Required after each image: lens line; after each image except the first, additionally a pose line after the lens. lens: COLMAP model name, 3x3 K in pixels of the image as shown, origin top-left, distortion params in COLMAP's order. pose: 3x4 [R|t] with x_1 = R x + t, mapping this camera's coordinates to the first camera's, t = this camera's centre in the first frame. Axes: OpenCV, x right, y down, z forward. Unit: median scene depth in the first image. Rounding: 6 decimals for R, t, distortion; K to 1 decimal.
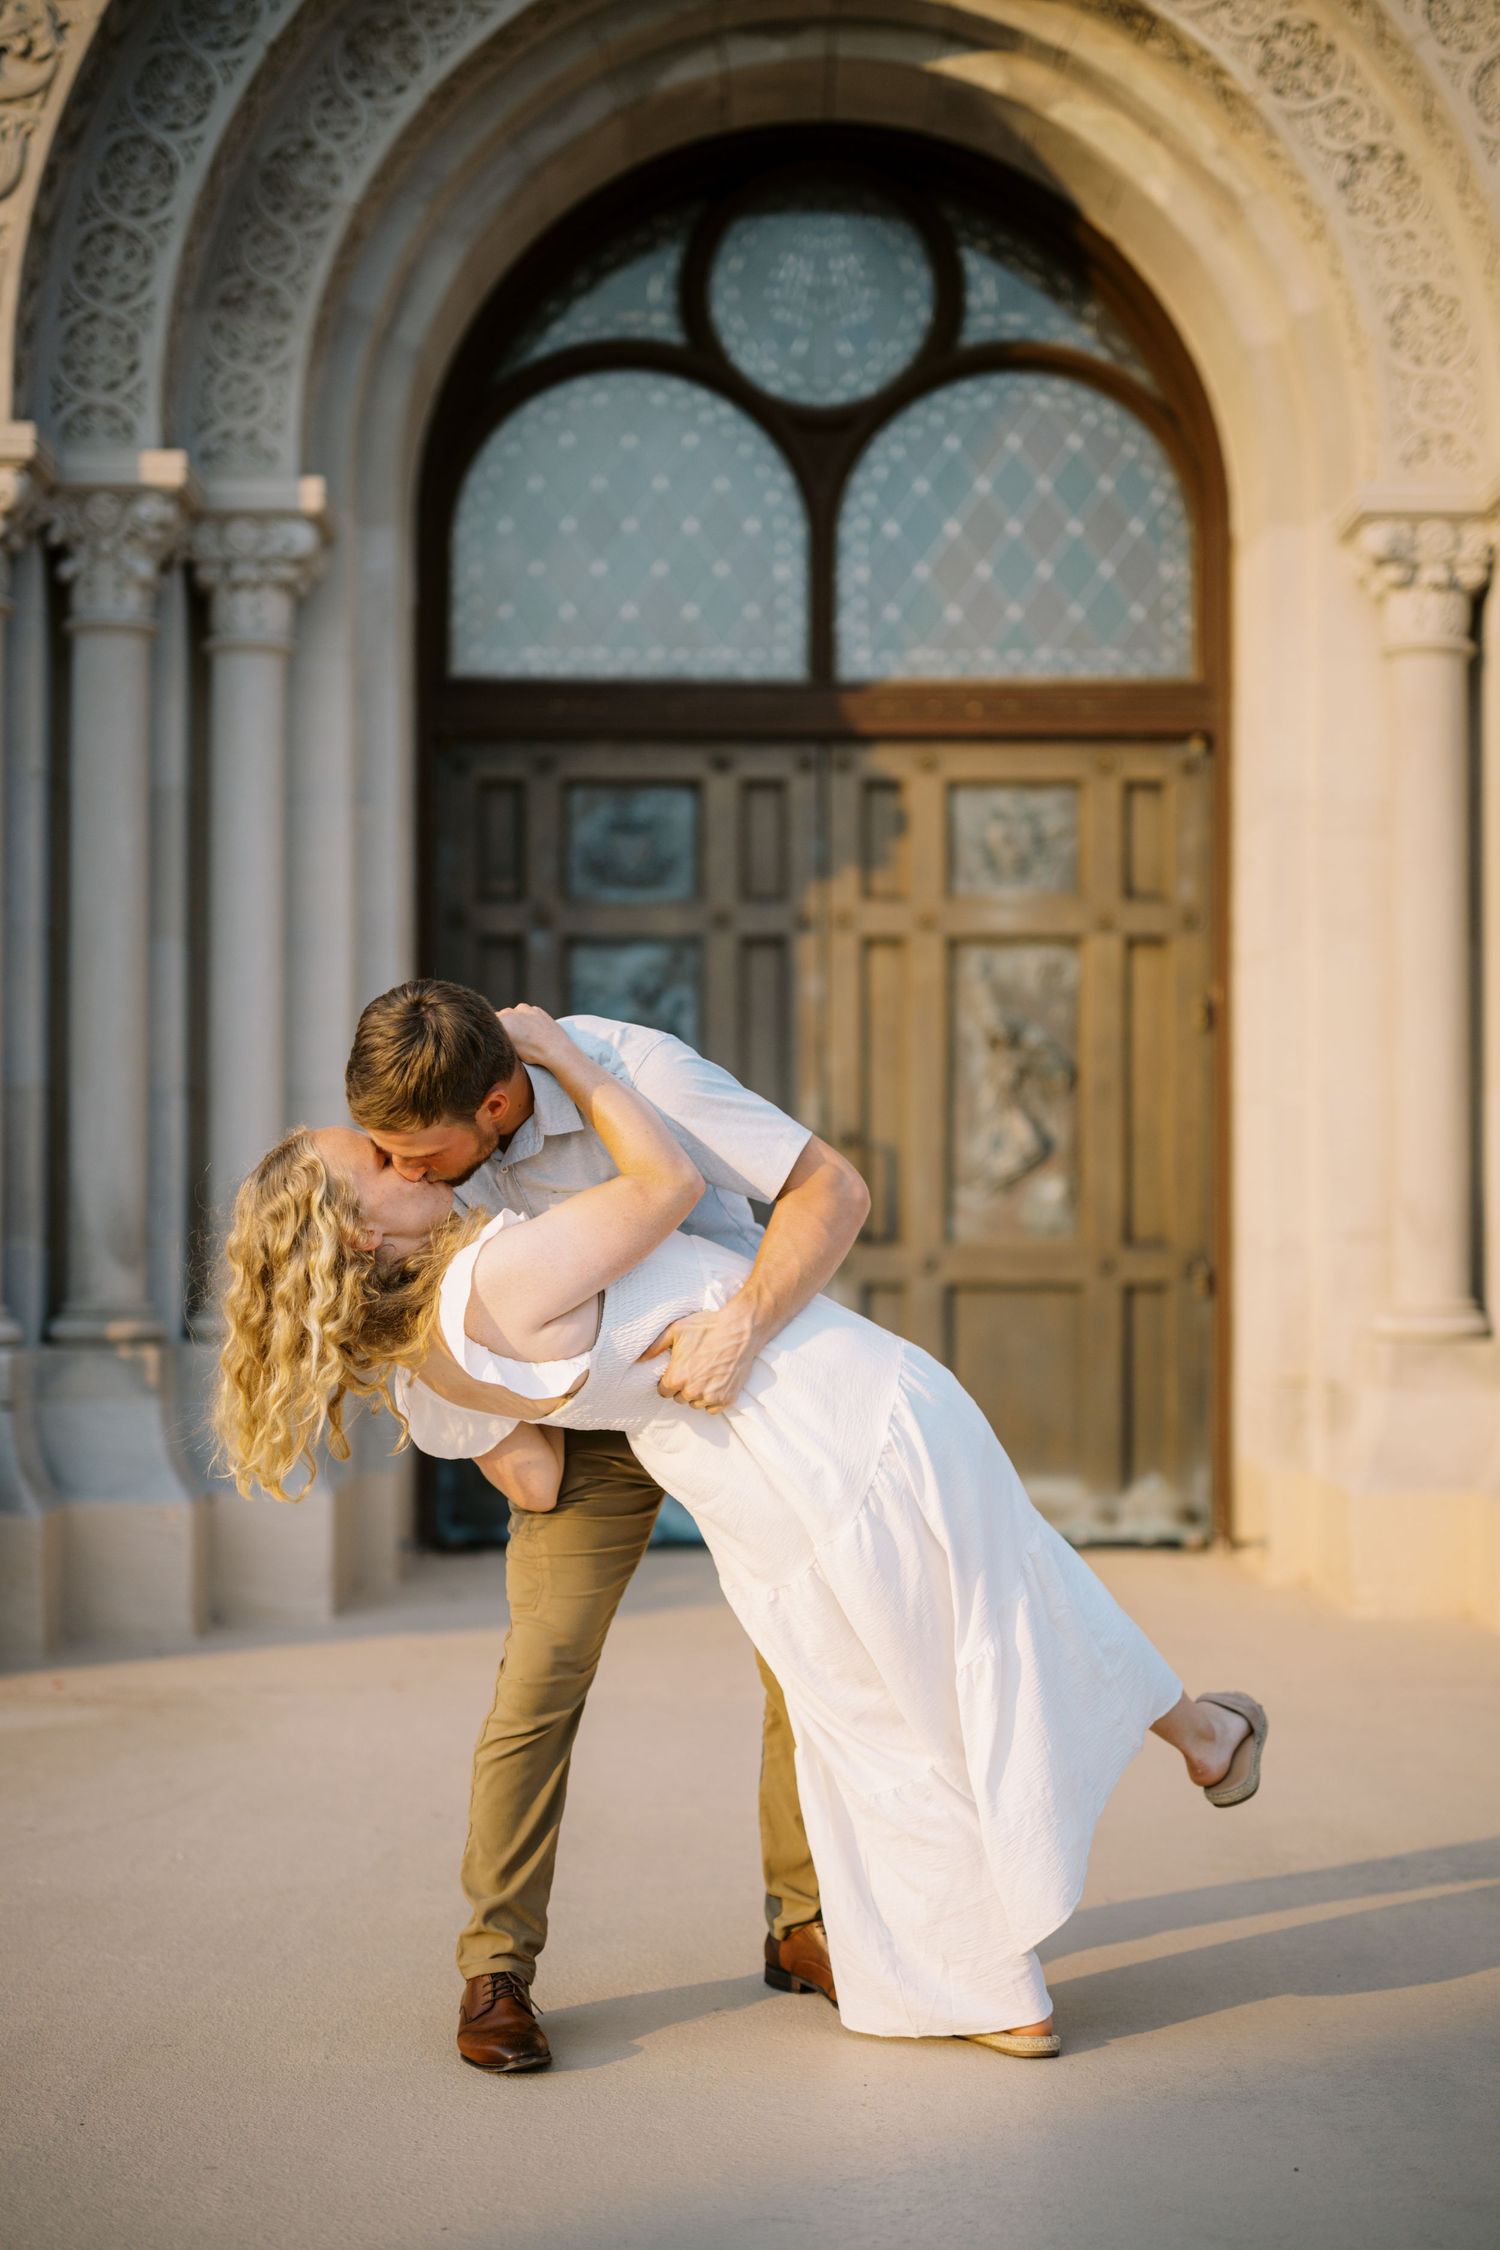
lens RADIAL K [[3181.7, 0, 739.0], [0, 3181.7, 1135.2], [0, 0, 1]] dist [-0.013478, 0.054087]
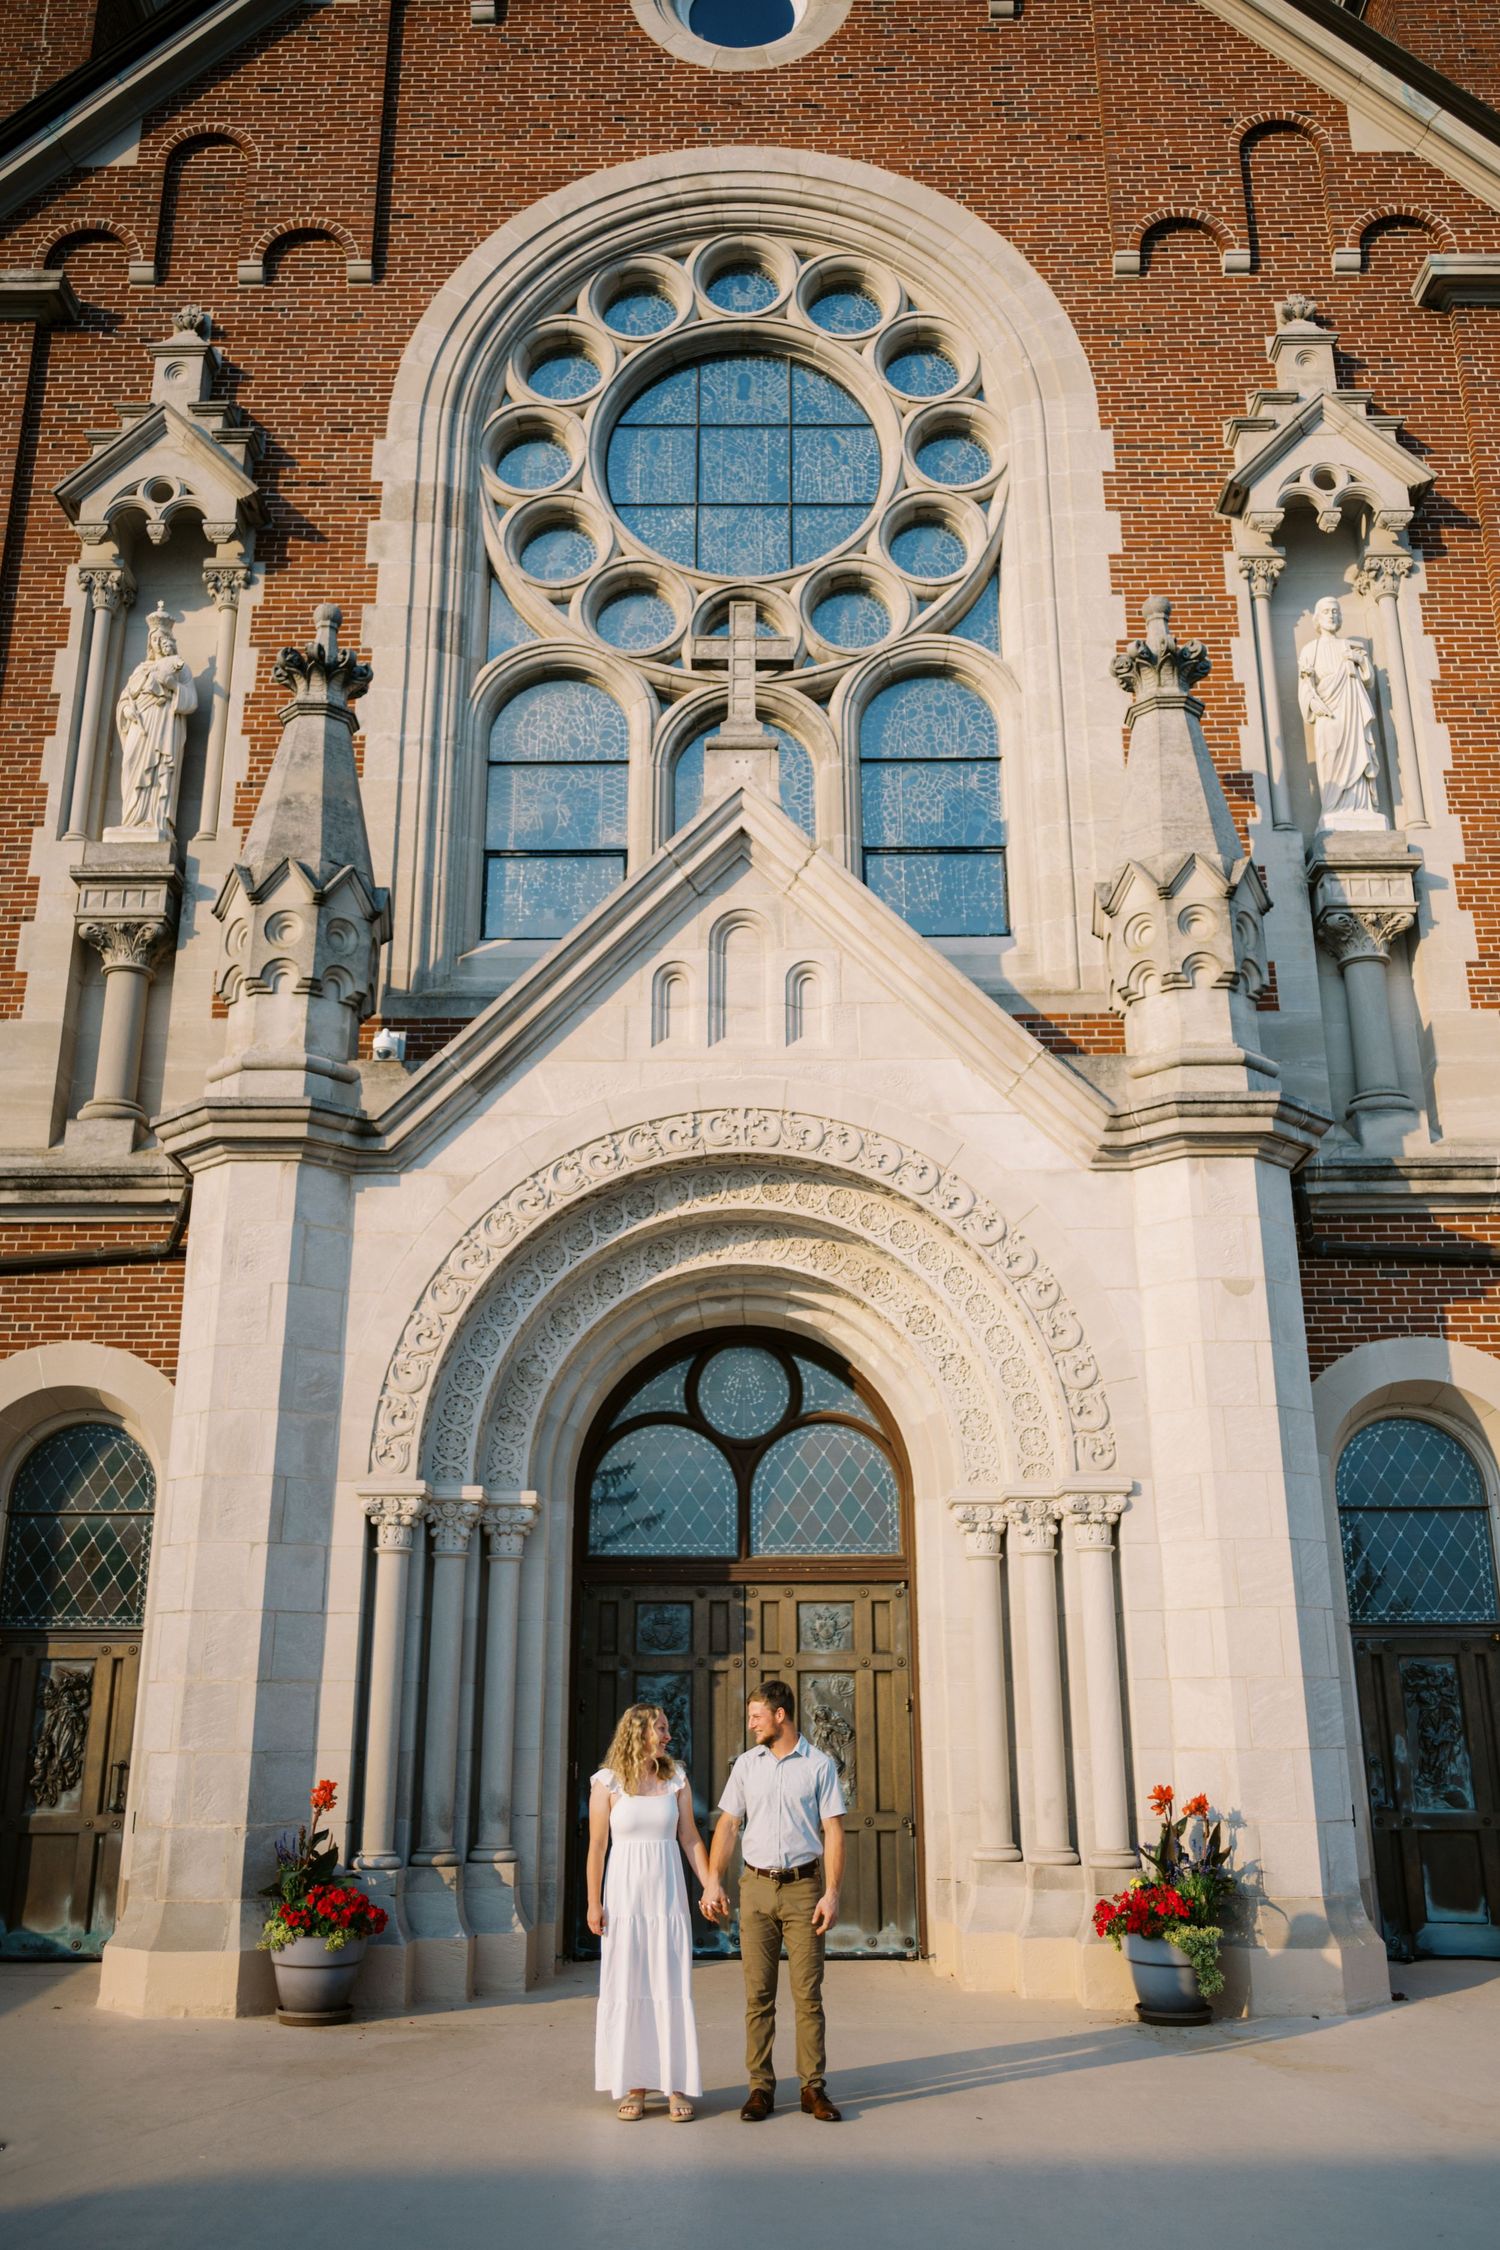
lens RADIAL K [[1861.4, 0, 744.4], [0, 1861.4, 1046.0], [0, 0, 1]] dist [-0.008482, -0.003867]
pose [[0.999802, -0.009468, -0.017475, 0.054770], [0.003442, 0.948437, -0.316948, -0.064941], [0.019575, 0.316825, 0.948282, -0.443358]]
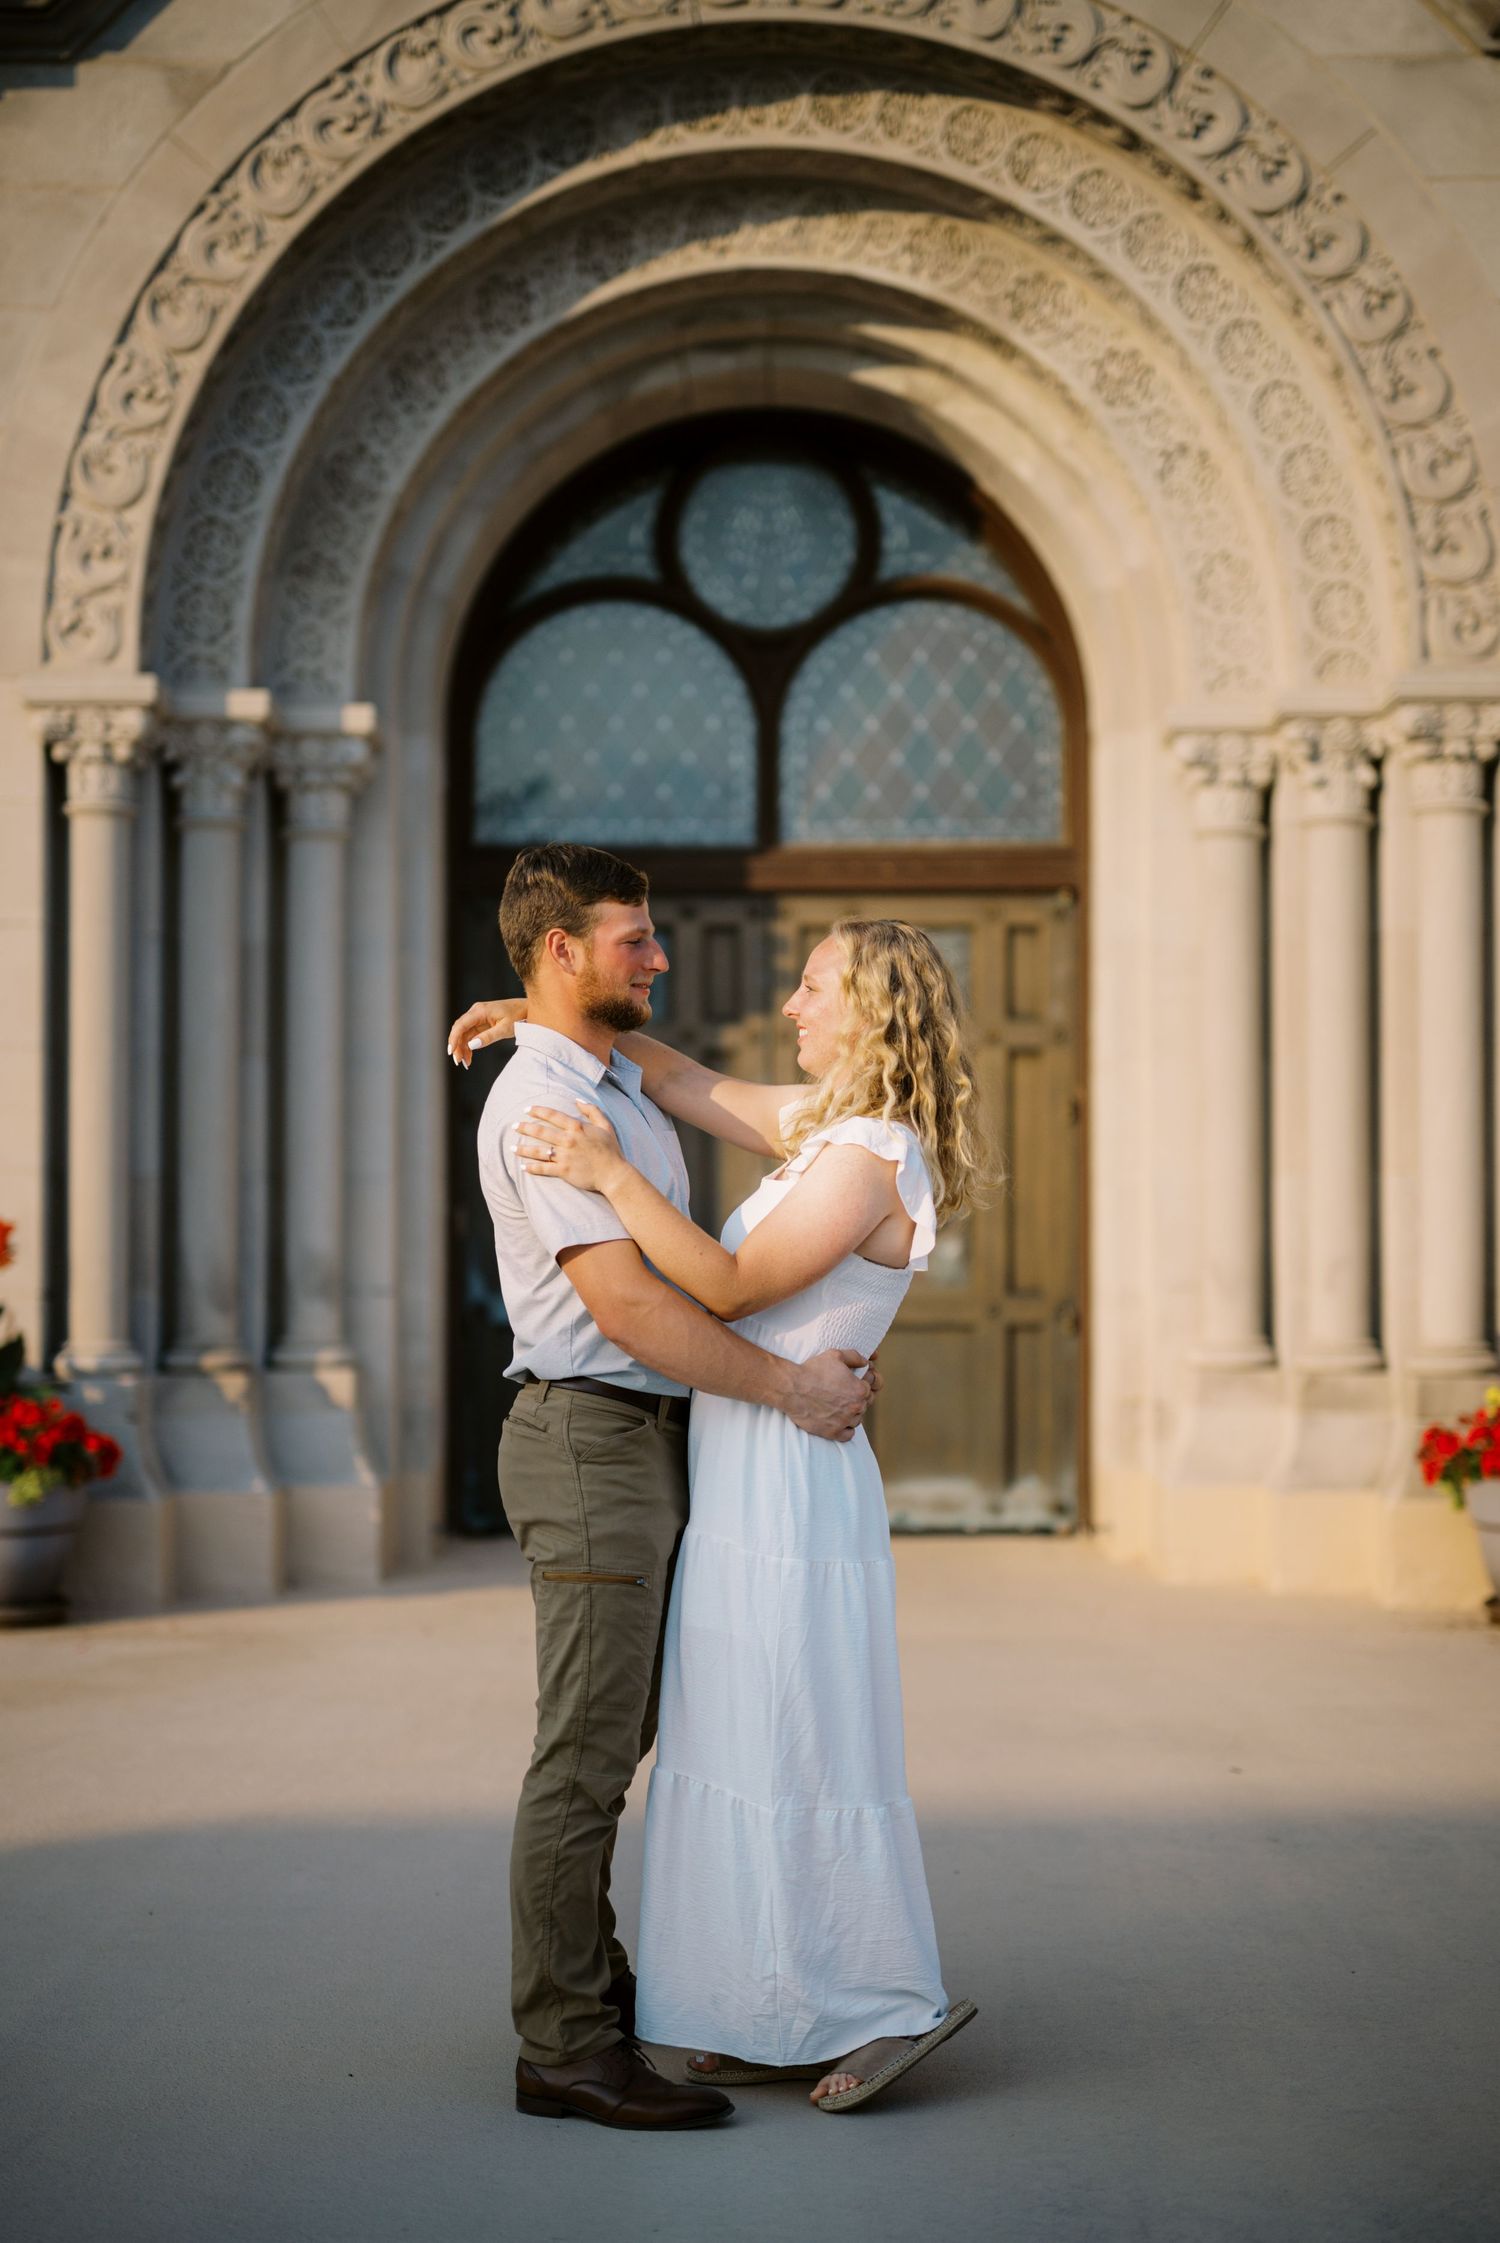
lens RADIAL K [[3171.8, 0, 739.0], [0, 3171.8, 1131.6], [0, 0, 1]] dist [-0.013478, 0.054087]
pose [[0.999878, -0.001687, -0.015503, 0.034256], [0.001498, 0.999924, -0.012229, -0.014392], [0.015523, 0.012204, 0.999805, -0.259062]]
